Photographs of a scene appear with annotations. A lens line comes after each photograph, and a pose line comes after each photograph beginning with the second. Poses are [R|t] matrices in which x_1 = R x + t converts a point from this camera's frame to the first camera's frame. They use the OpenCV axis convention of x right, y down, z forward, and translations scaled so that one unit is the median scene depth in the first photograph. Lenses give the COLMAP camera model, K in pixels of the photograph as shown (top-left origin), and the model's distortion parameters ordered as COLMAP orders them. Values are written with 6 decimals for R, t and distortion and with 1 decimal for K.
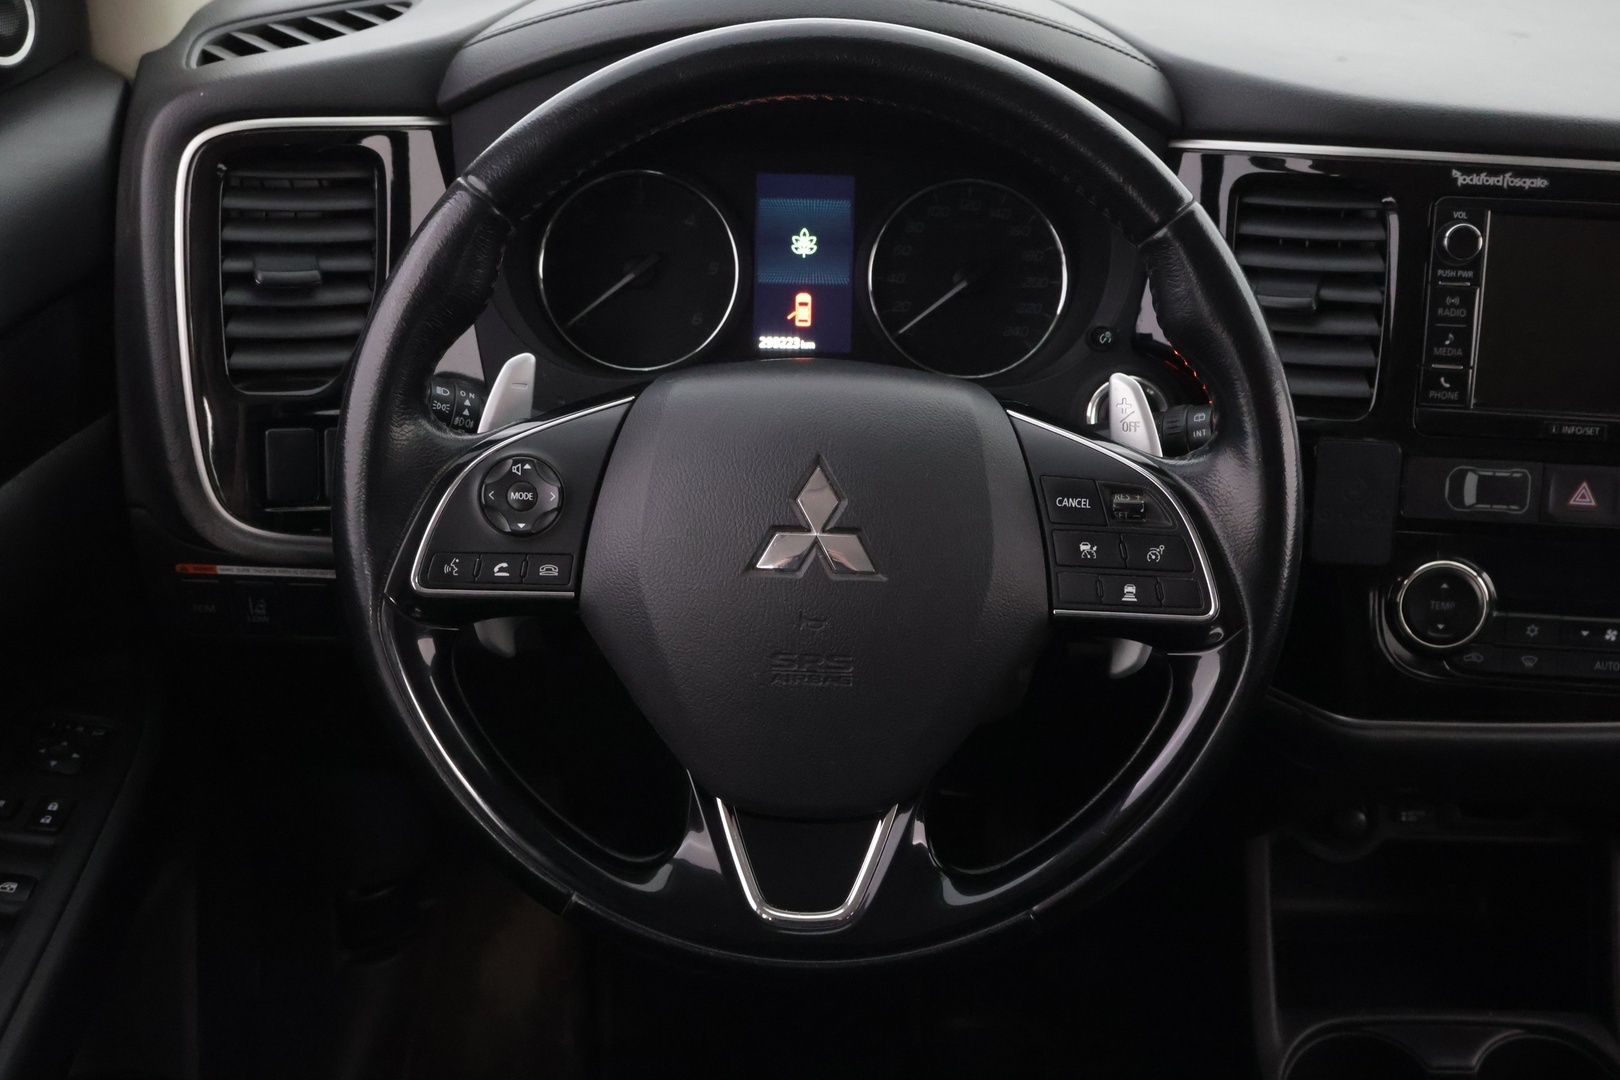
lens RADIAL K [[1874.0, 0, 810.0], [0, 1874.0, 540.0], [0, 0, 1]] dist [-0.001264, 0.007025]
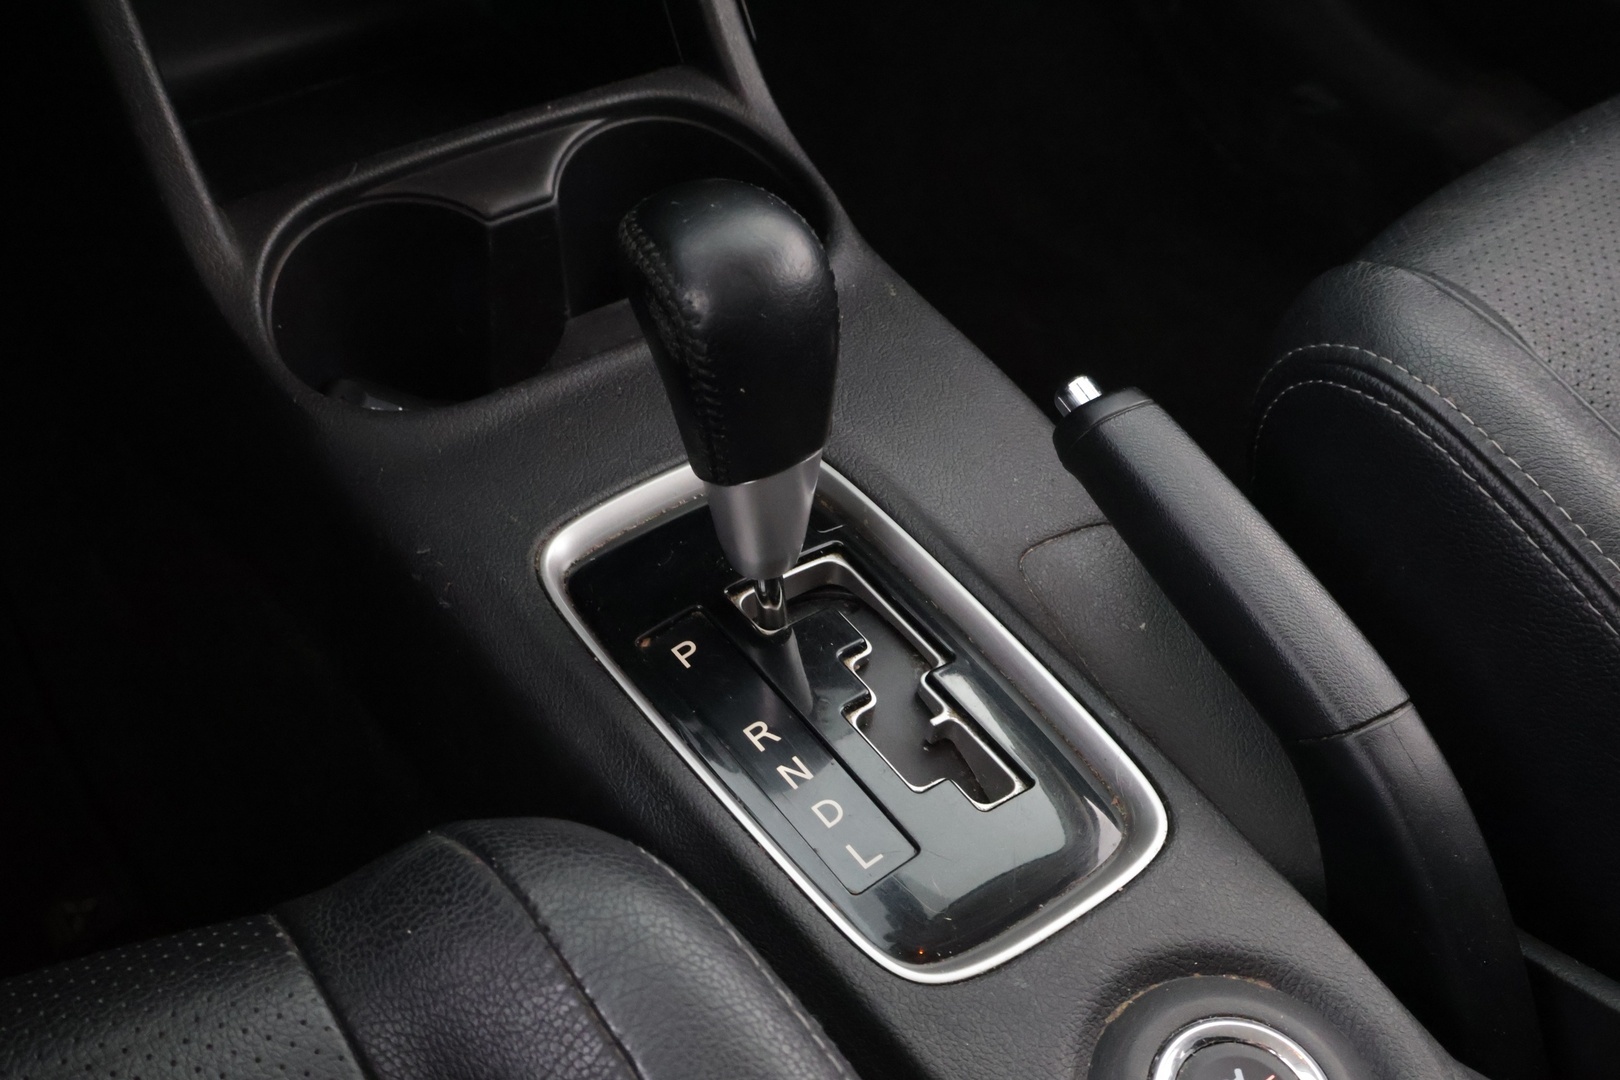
lens RADIAL K [[1874.0, 0, 810.0], [0, 1874.0, 540.0], [0, 0, 1]] dist [-0.001264, 0.007025]
pose [[0.809895, -0.386184, 0.441511, 0.132028], [0.223550, 0.899100, 0.376358, 0.208476], [-0.542306, -0.206110, 0.814508, 0.525314]]
